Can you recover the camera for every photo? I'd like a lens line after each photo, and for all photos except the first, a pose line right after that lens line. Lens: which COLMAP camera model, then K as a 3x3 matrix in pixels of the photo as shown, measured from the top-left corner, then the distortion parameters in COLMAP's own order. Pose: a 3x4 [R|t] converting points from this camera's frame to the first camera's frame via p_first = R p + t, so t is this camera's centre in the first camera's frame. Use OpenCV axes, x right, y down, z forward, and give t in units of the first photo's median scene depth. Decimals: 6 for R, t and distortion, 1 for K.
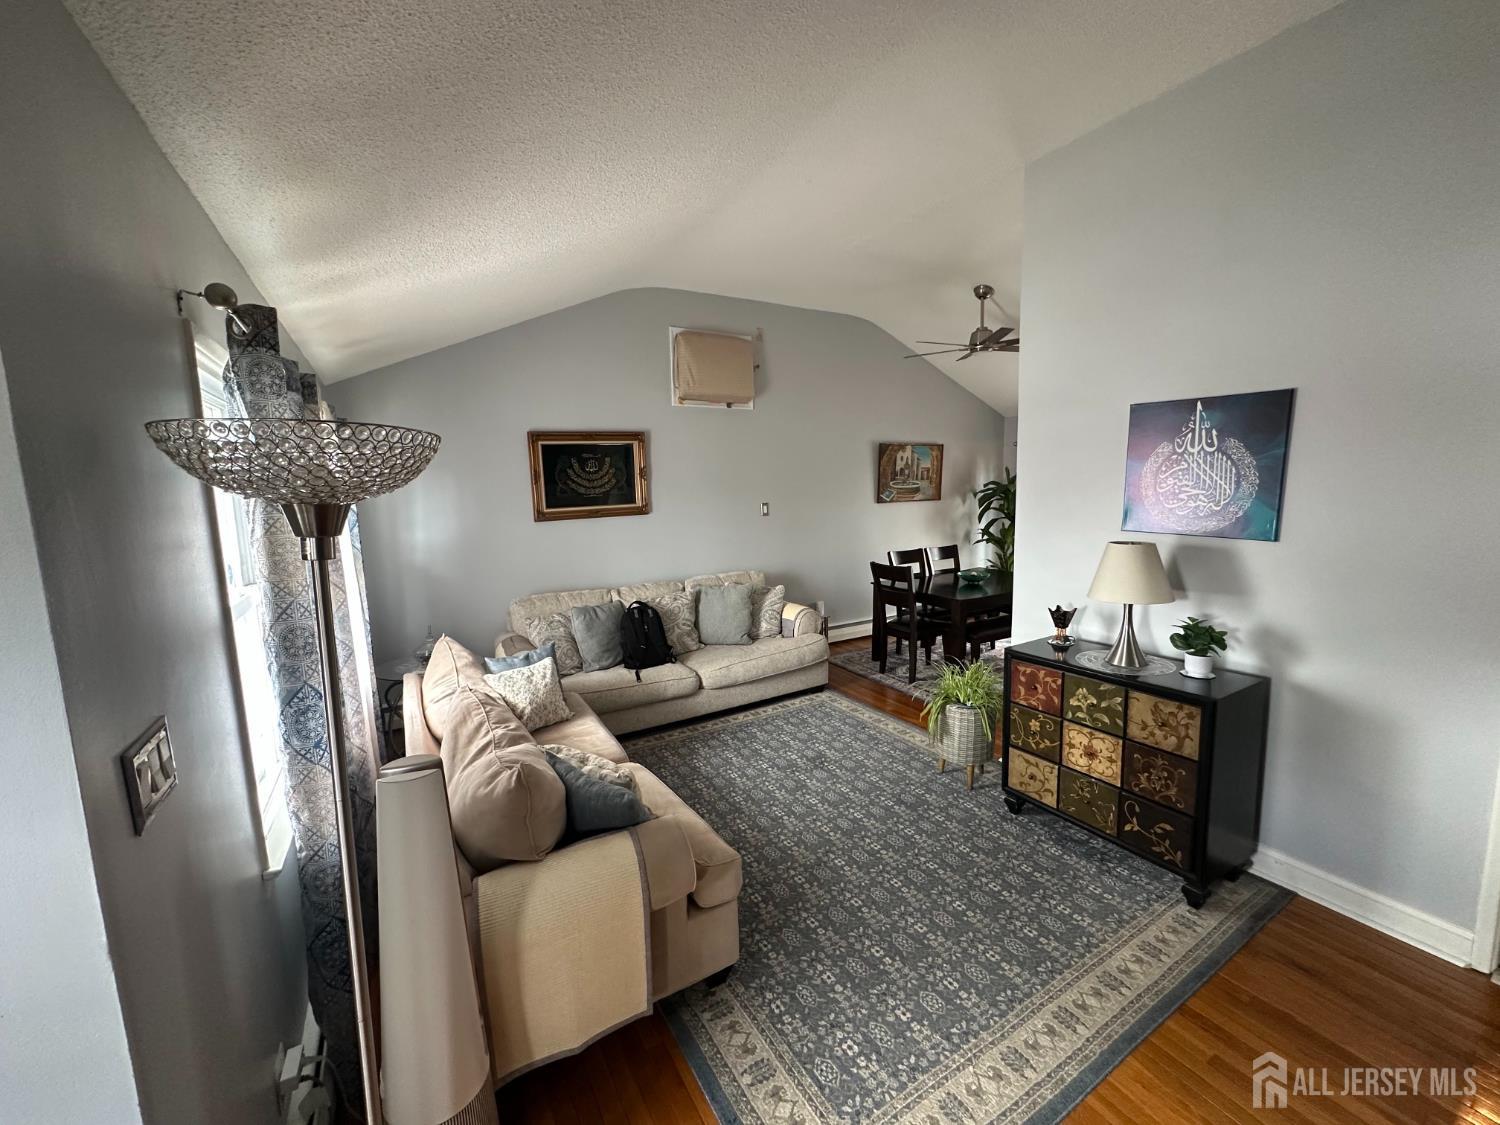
lens RADIAL K [[598.4, 0, 748.0], [0, 598.4, 560.6], [0, 0, 1]] dist [-0.002301, 0.000142]
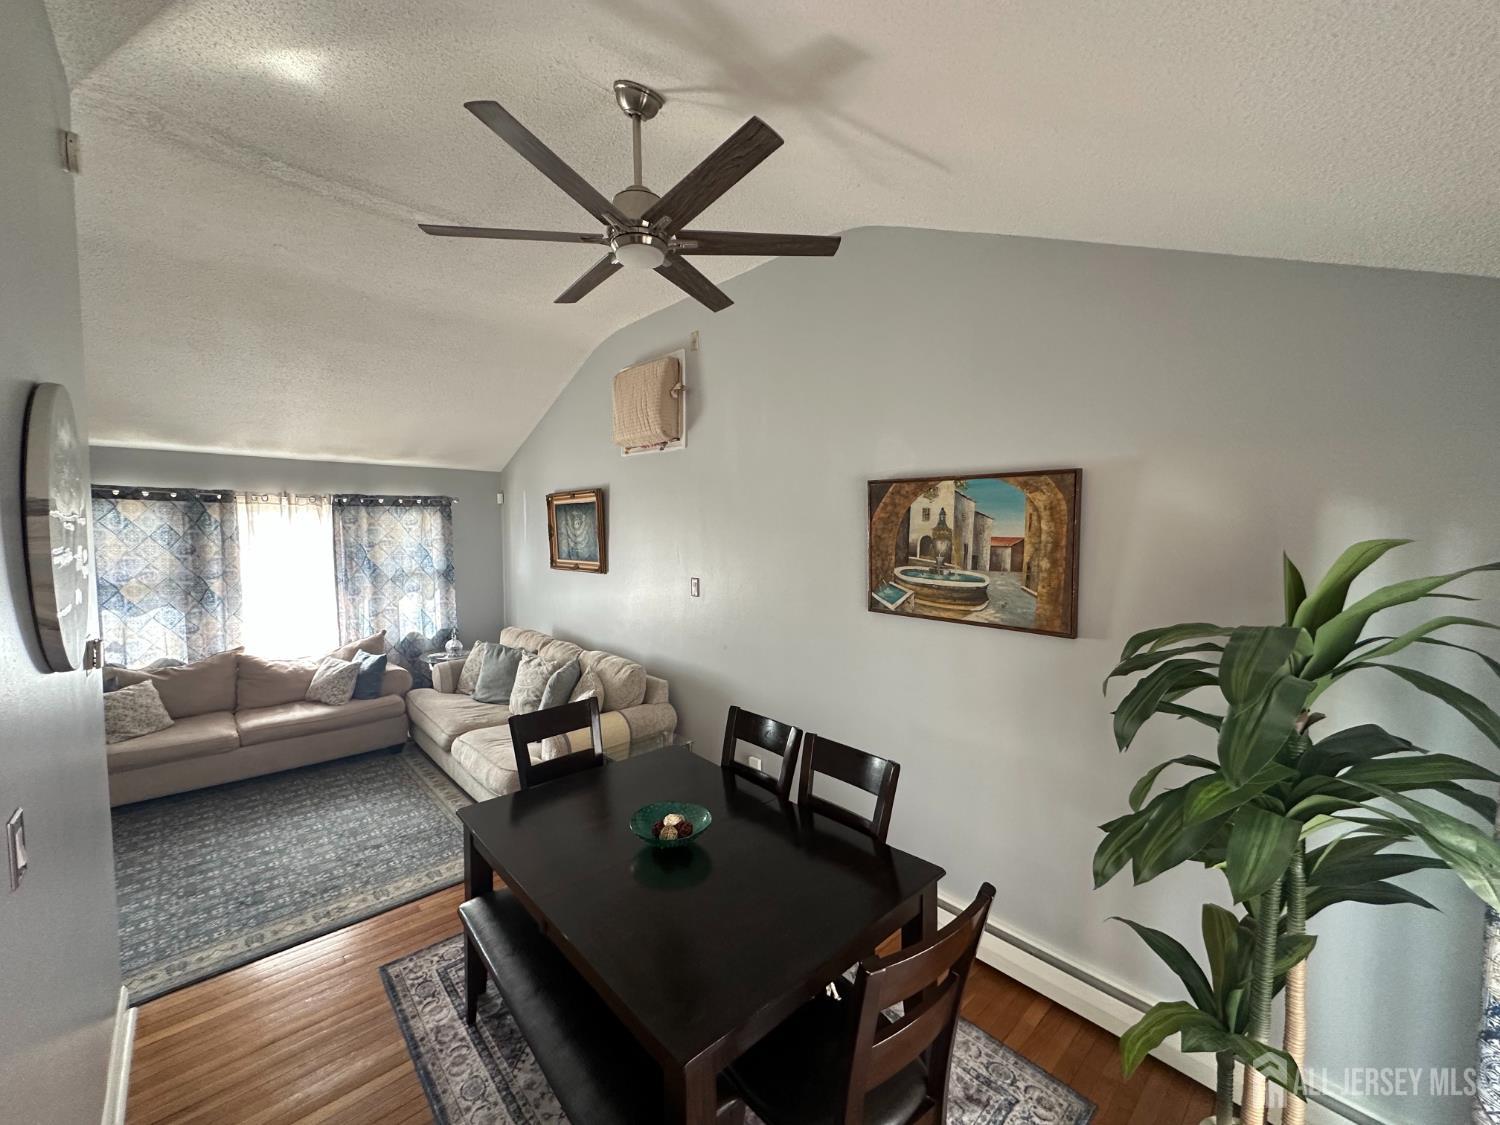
lens RADIAL K [[598.4, 0, 748.0], [0, 598.4, 560.6], [0, 0, 1]] dist [-0.002301, 0.000142]
pose [[0.217321, 0.093072, -0.971653, 0.634305], [-0.127506, 0.989621, 0.066275, -0.150891], [0.967736, 0.109489, 0.226933, 0.795170]]
